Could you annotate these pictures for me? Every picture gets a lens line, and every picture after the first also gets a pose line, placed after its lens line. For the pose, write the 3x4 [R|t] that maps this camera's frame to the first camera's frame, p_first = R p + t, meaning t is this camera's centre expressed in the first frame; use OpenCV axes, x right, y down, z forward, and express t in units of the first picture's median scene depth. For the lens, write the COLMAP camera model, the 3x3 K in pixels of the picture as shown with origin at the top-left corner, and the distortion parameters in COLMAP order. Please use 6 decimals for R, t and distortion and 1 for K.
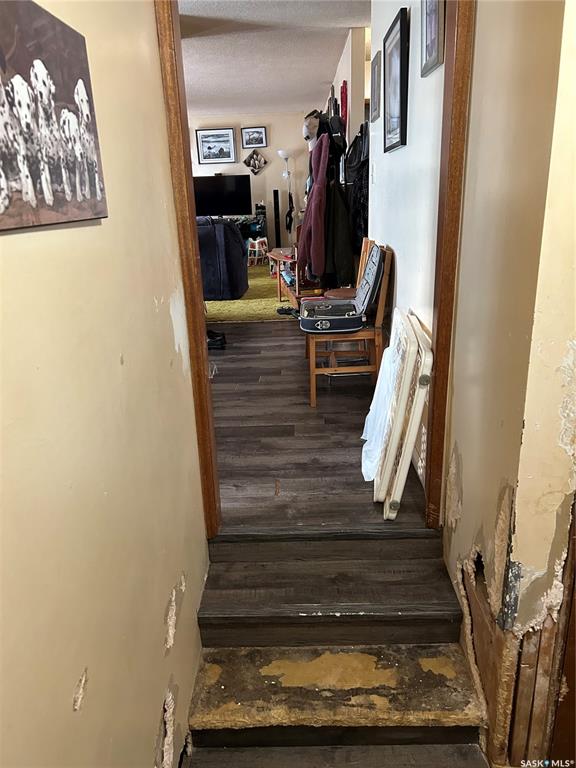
lens RADIAL K [[582.5, 0, 289.9], [0, 582.5, 393.3], [0, 0, 1]] dist [0.044971, -0.041554]
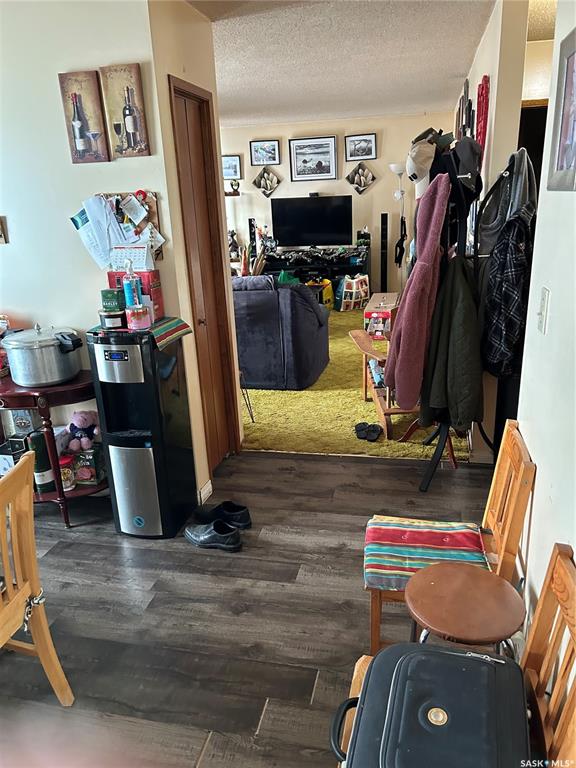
lens RADIAL K [[582.5, 0, 289.9], [0, 582.5, 393.3], [0, 0, 1]] dist [0.044971, -0.041554]
pose [[0.979195, 0.061788, -0.193285, 0.018749], [-0.059103, 0.998059, 0.019633, -0.116255], [0.194123, -0.007801, 0.980946, 0.205483]]
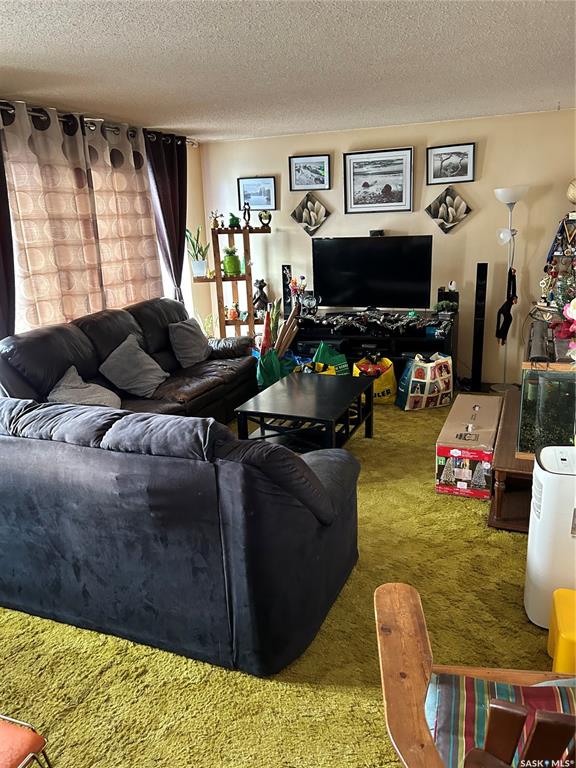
lens RADIAL K [[582.5, 0, 289.9], [0, 582.5, 393.3], [0, 0, 1]] dist [0.044971, -0.041554]
pose [[0.935888, 0.106556, -0.335796, 0.002445], [-0.118753, 0.992796, -0.015937, -0.209422], [0.331678, 0.054792, 0.941800, 0.474288]]
